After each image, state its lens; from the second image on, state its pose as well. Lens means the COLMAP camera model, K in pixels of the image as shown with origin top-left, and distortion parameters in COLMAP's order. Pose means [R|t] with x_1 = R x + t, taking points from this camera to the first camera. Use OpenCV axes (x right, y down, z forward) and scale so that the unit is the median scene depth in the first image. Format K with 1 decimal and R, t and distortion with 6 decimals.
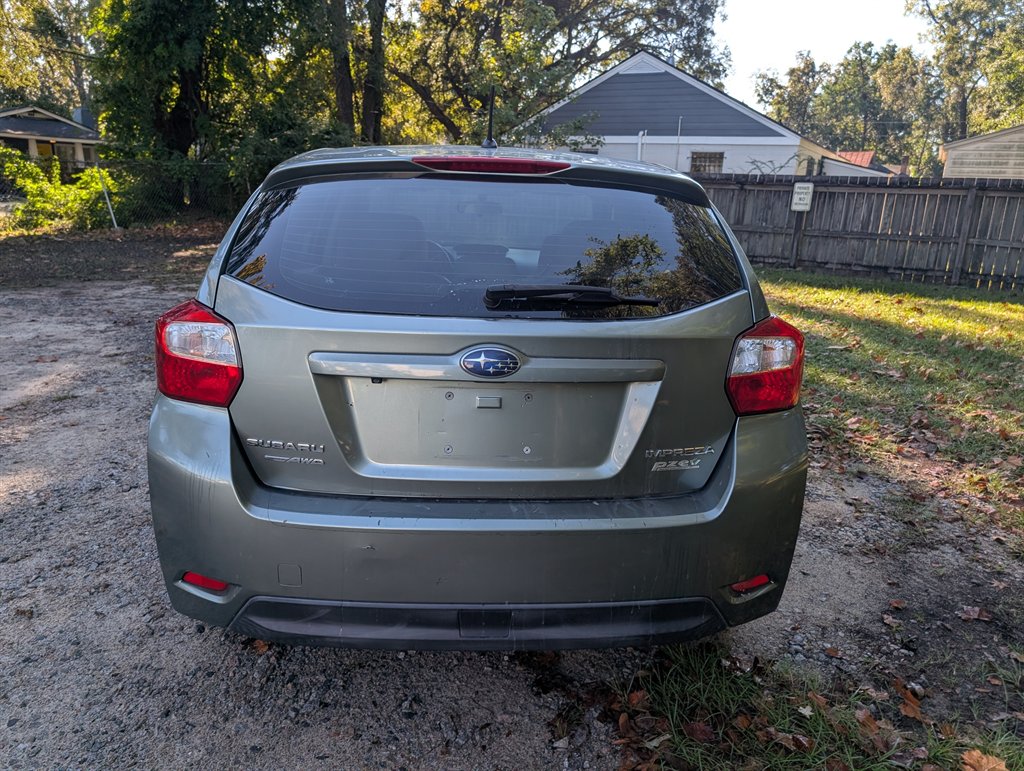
lens RADIAL K [[732.2, 0, 518.9], [0, 732.2, 389.8], [0, 0, 1]] dist [0.006131, -0.002383]
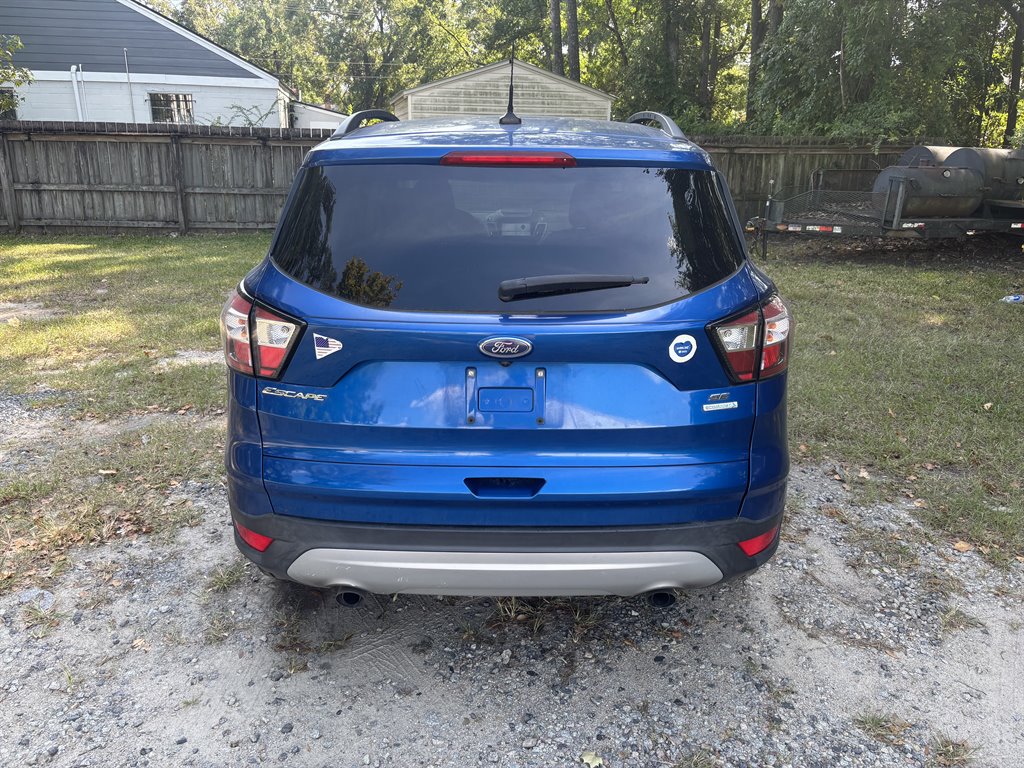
lens RADIAL K [[763.8, 0, 513.0], [0, 763.8, 381.3], [0, 0, 1]] dist [0.030050, -0.034490]
pose [[0.757251, -0.217952, 0.615685, -0.084270], [0.183942, 0.975688, 0.119158, -0.060750], [-0.626687, 0.023018, 0.778931, 0.133980]]
